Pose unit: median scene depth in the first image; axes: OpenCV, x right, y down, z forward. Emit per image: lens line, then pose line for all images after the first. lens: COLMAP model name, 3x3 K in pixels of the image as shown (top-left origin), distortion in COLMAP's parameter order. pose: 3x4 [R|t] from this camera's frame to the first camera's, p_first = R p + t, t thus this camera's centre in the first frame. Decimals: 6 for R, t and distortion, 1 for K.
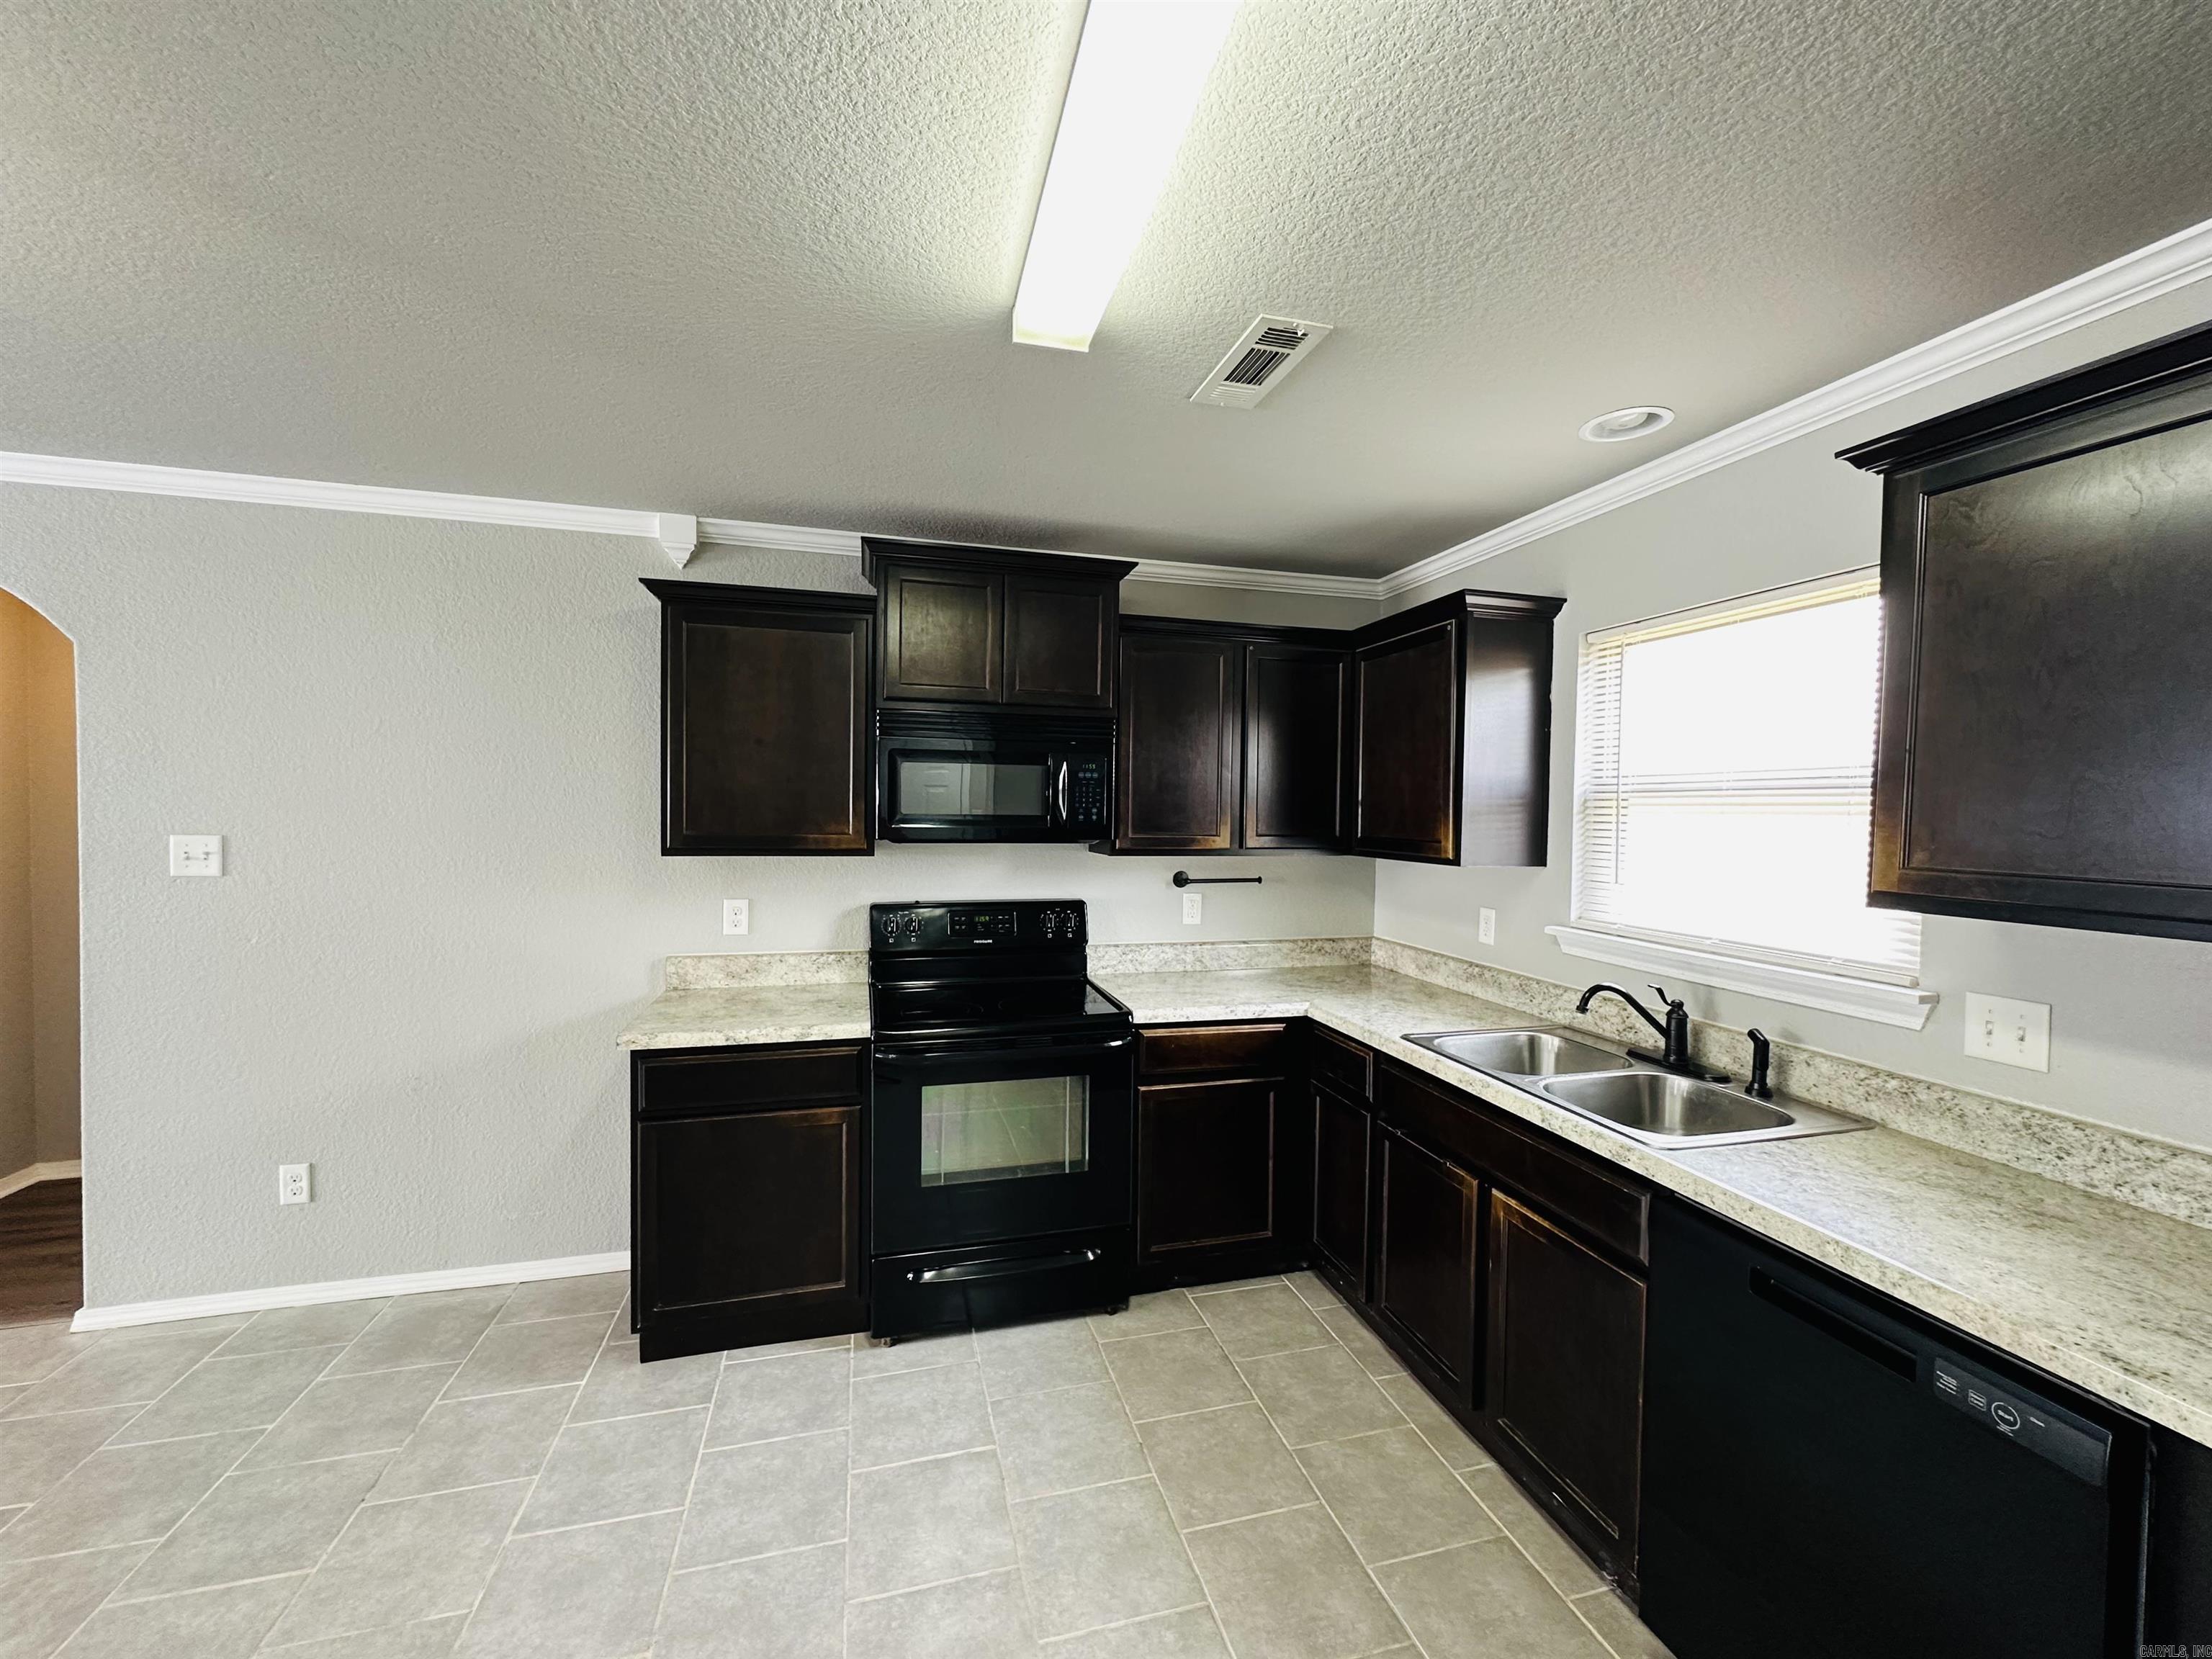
lens RADIAL K [[881.3, 0, 1102.2], [0, 881.3, 830.7], [0, 0, 1]] dist [-0.001332, -0.000196]
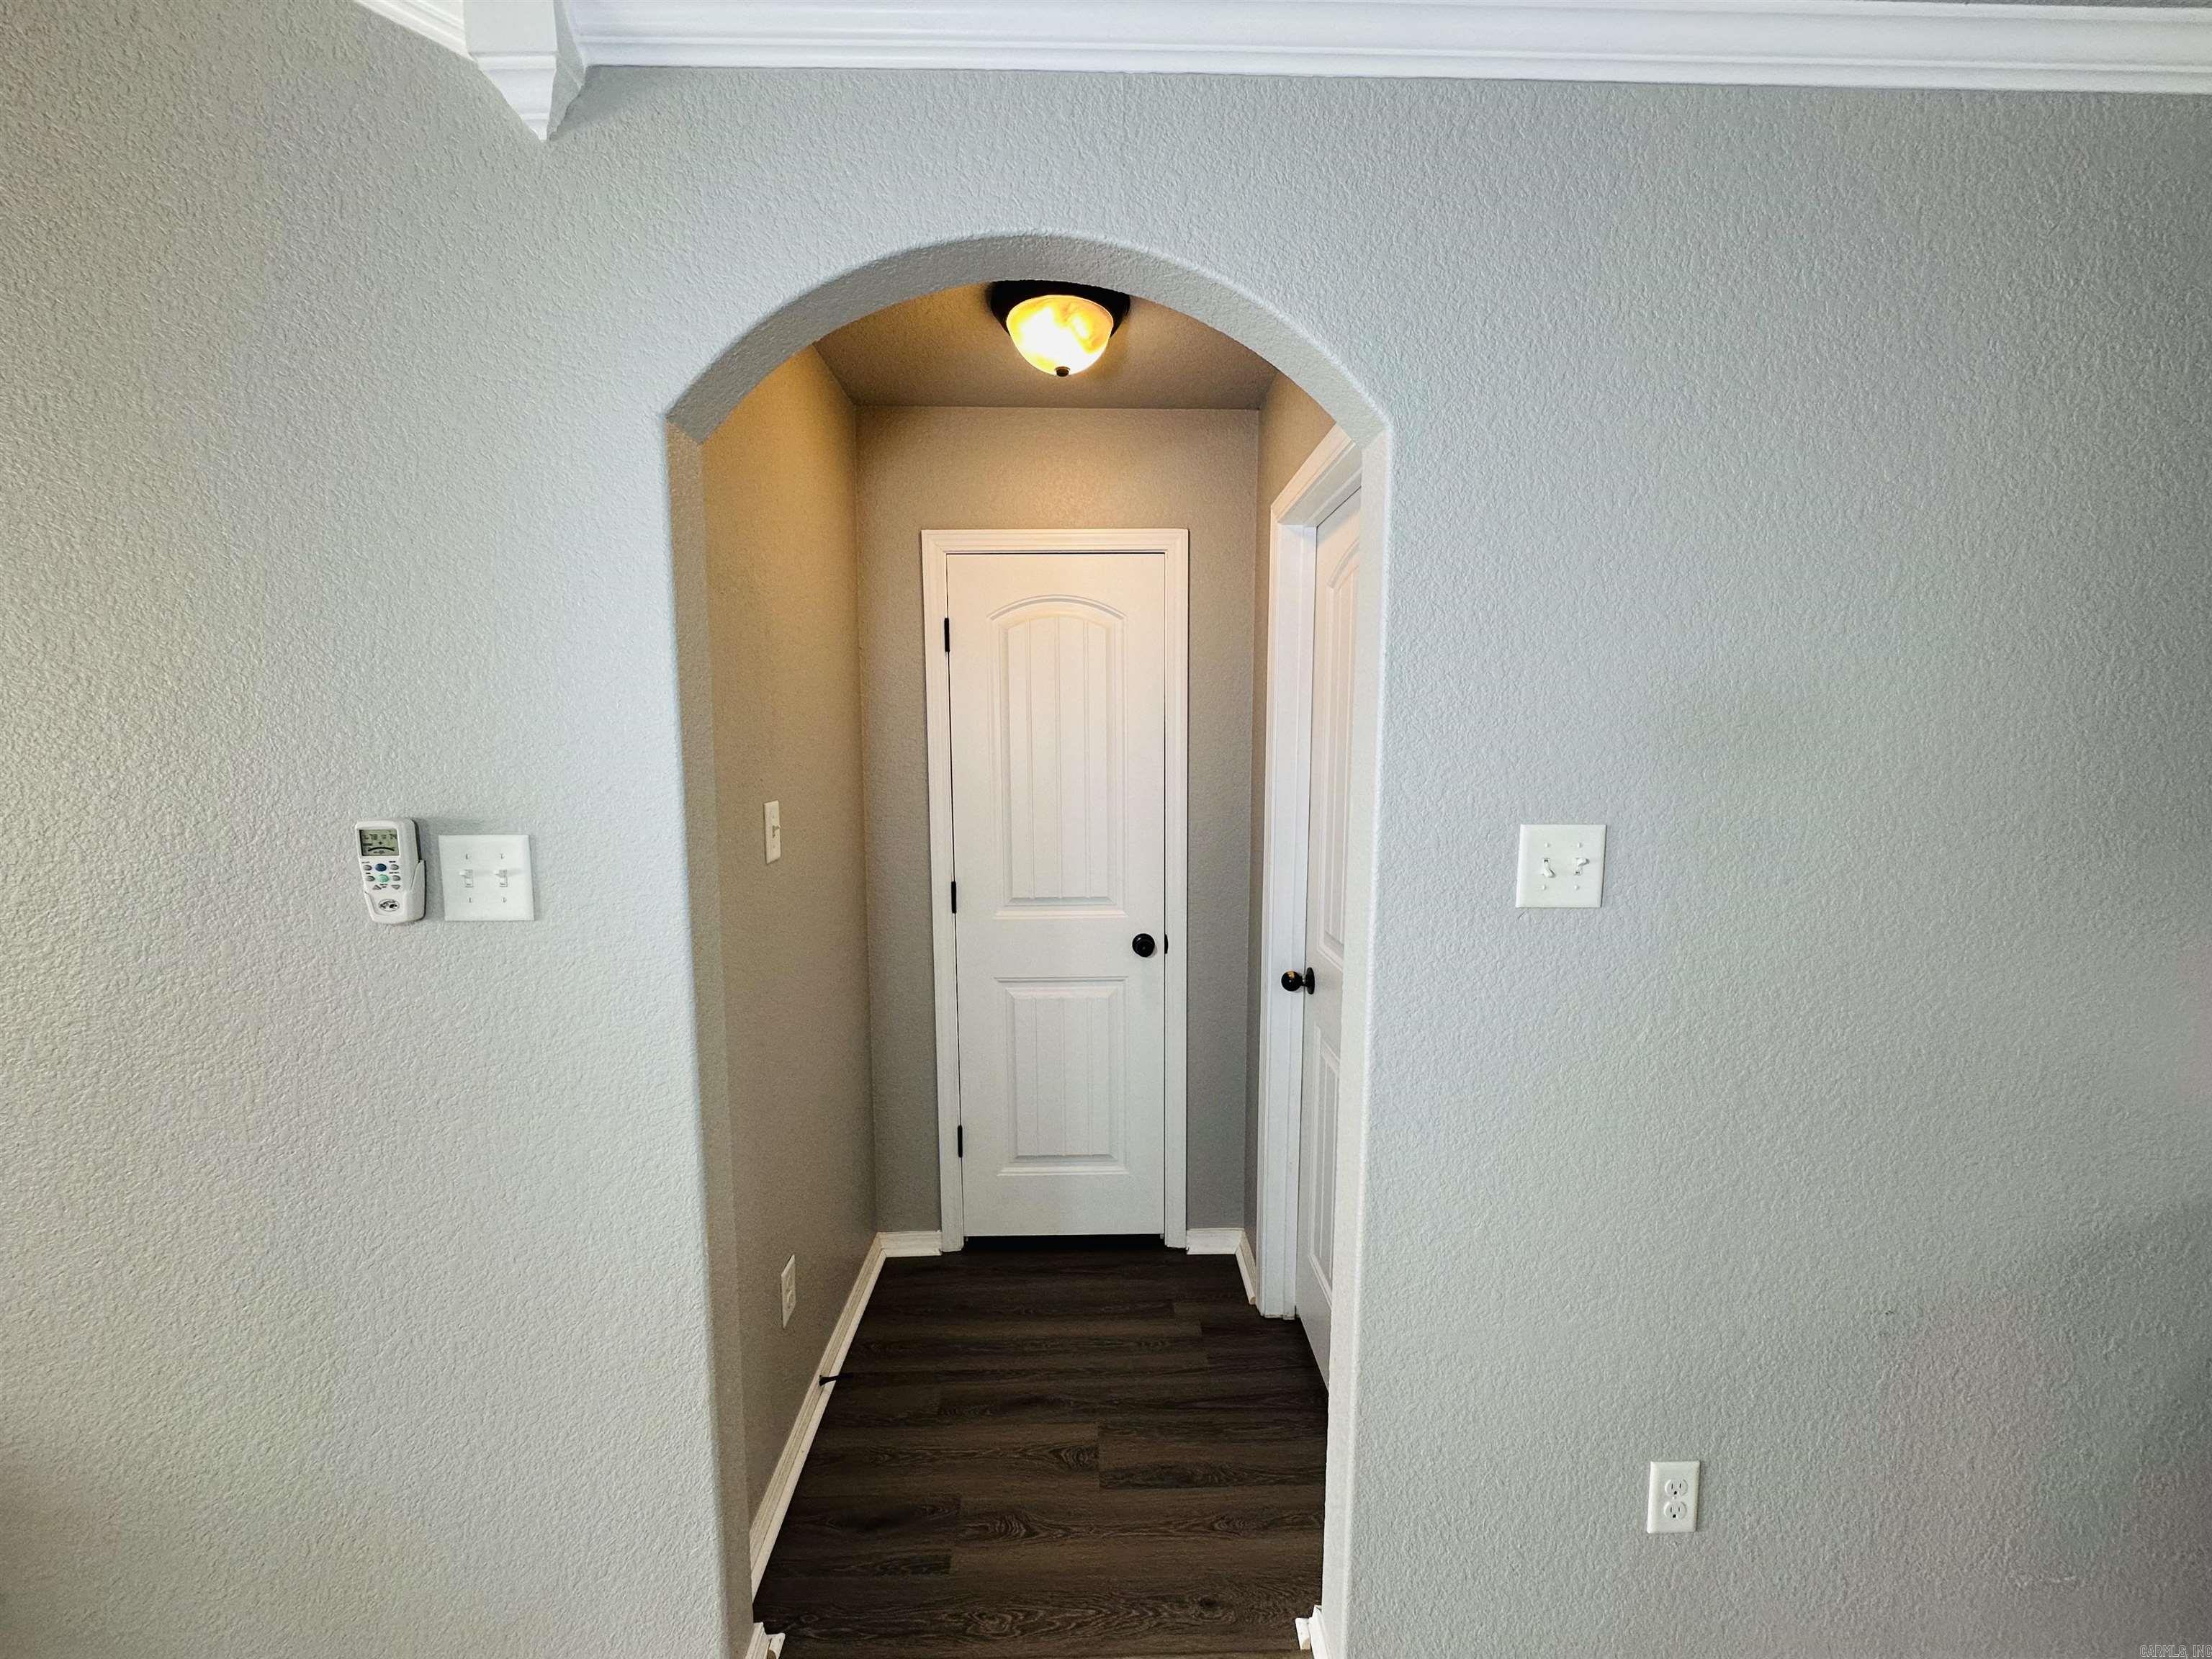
lens RADIAL K [[881.3, 0, 1105.8], [0, 881.3, 831.8], [0, 0, 1]] dist [-0.001332, -0.000196]
pose [[0.969652, 0.009237, -0.244313, -1.133424], [0.009283, 0.997175, 0.074543, -0.028855], [0.244312, -0.074548, 0.966827, 0.456213]]
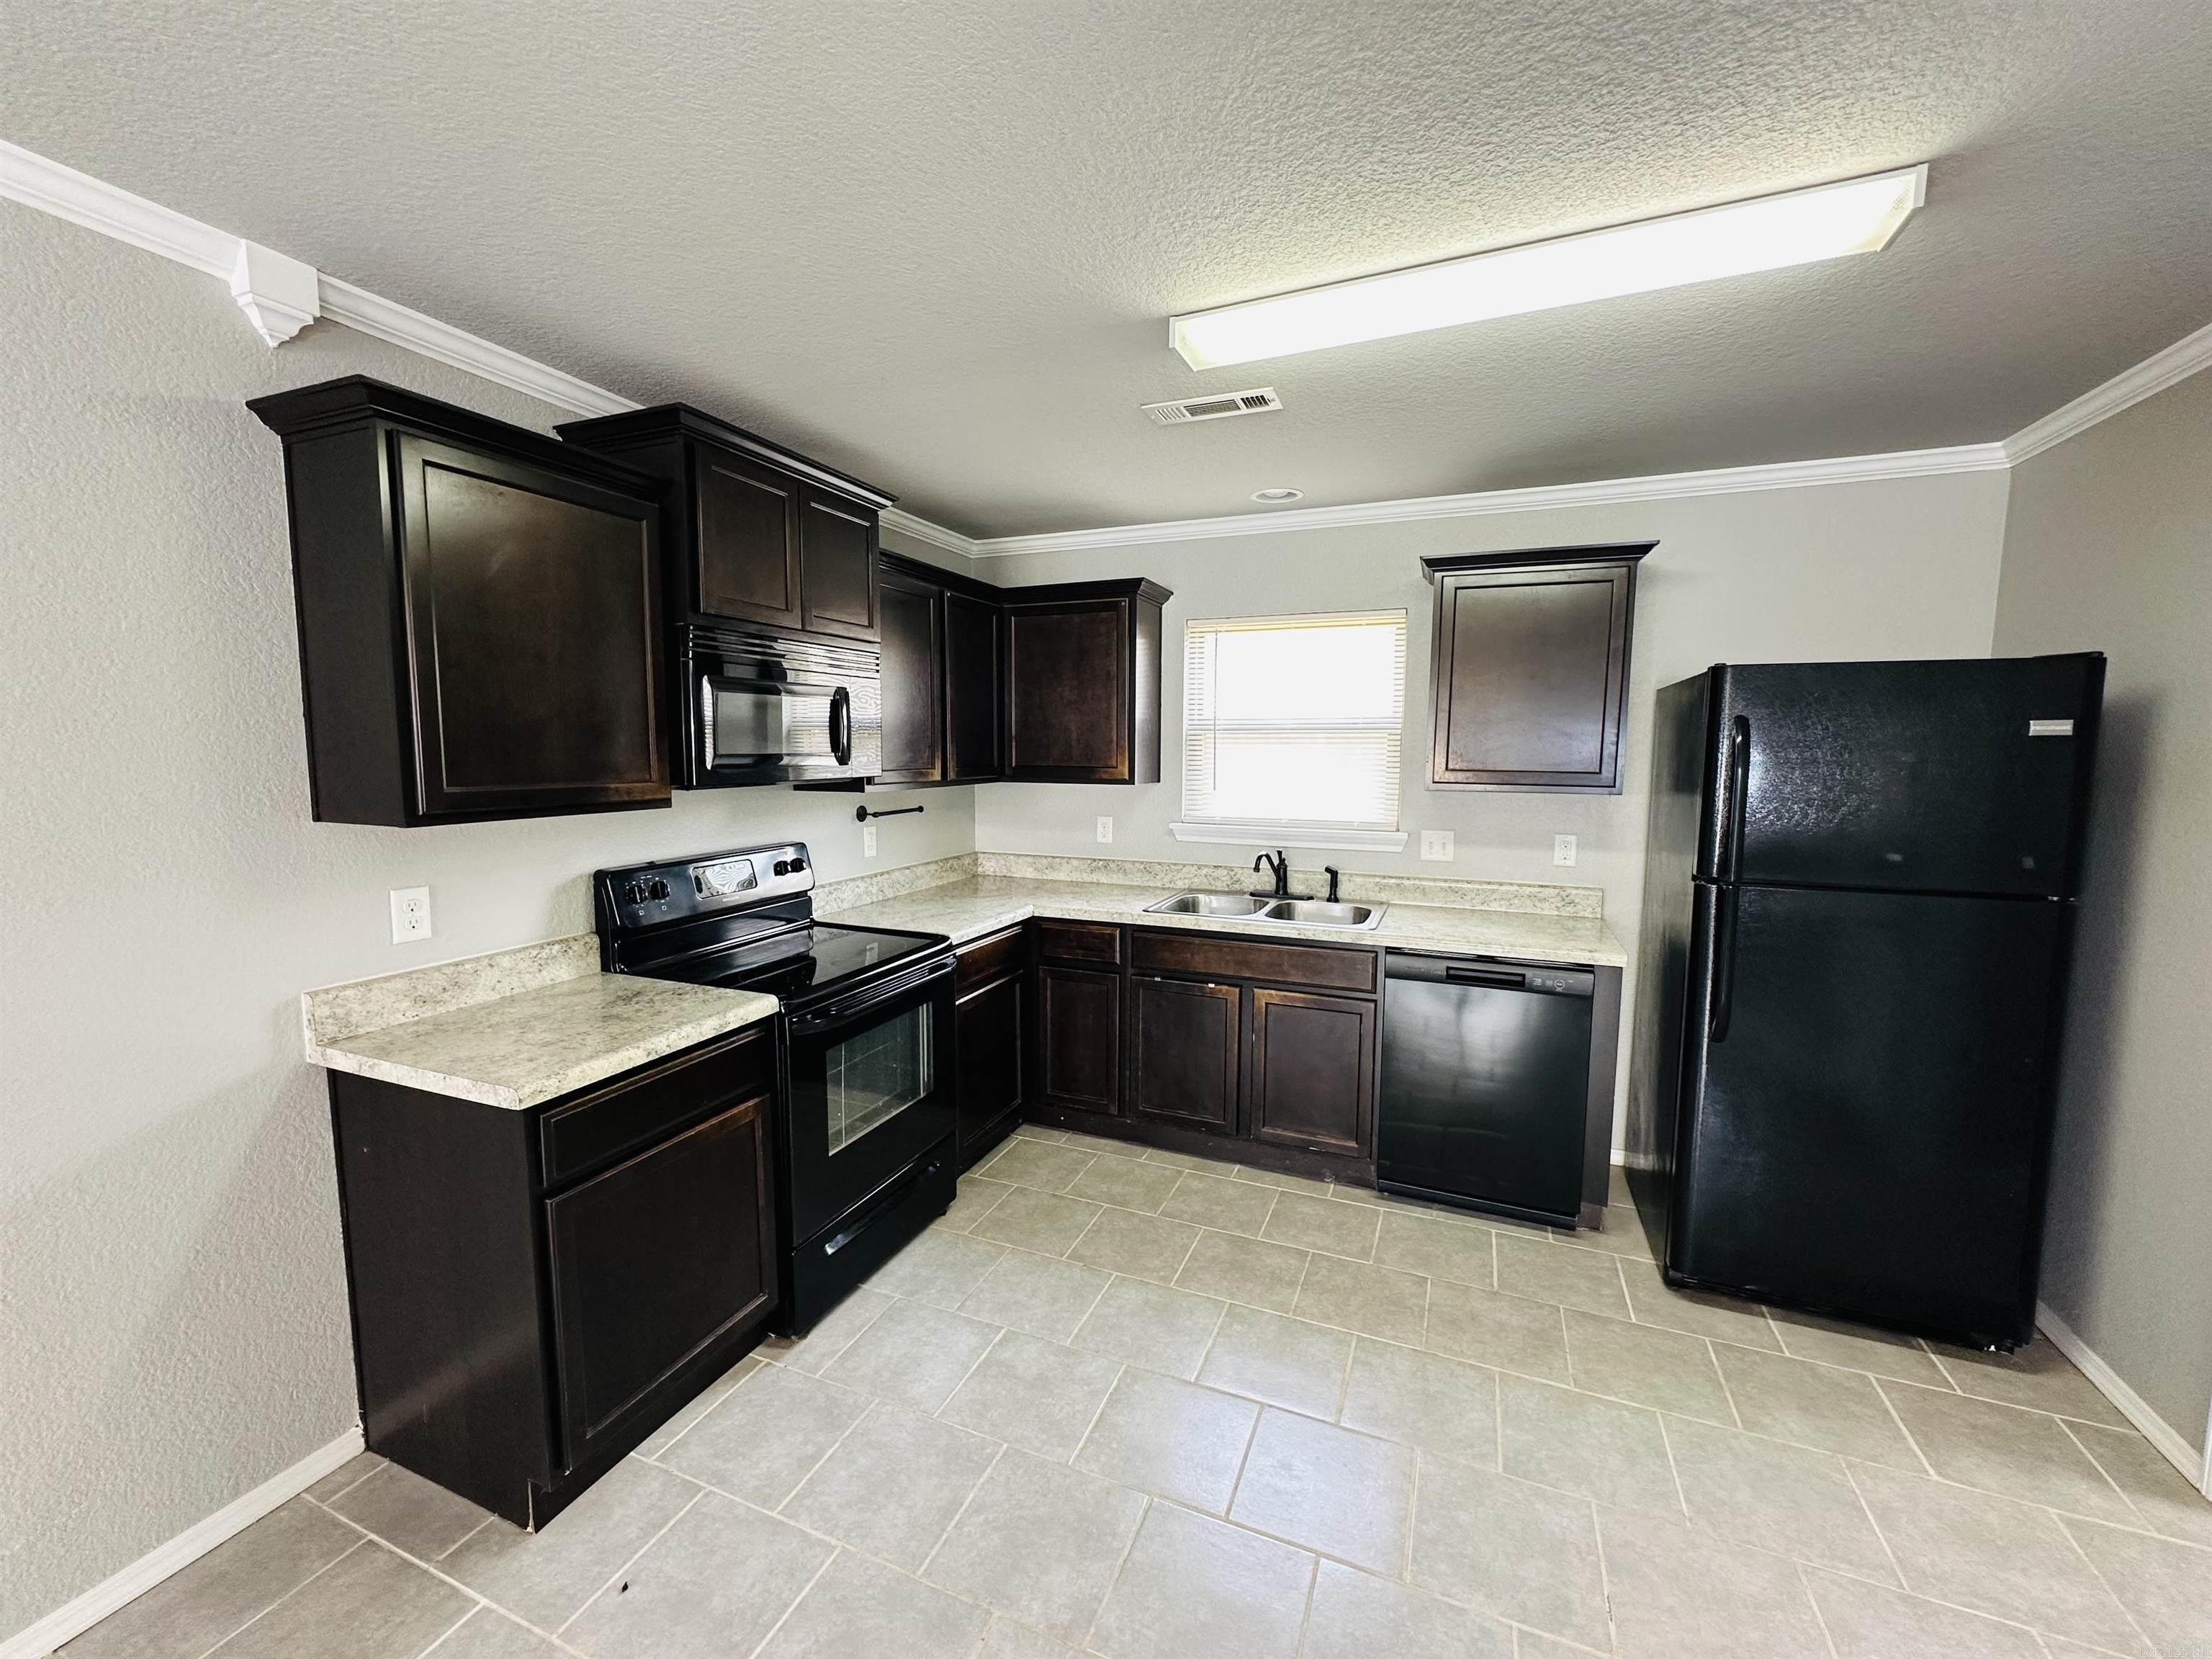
lens RADIAL K [[881.3, 0, 1106.8], [0, 881.3, 830.4], [0, 0, 1]] dist [-0.001332, -0.000196]
pose [[0.614104, -0.088460, 0.784252, -0.690864], [0.025181, 0.995389, 0.092557, -0.016009], [-0.788823, -0.037091, 0.613500, 0.200578]]
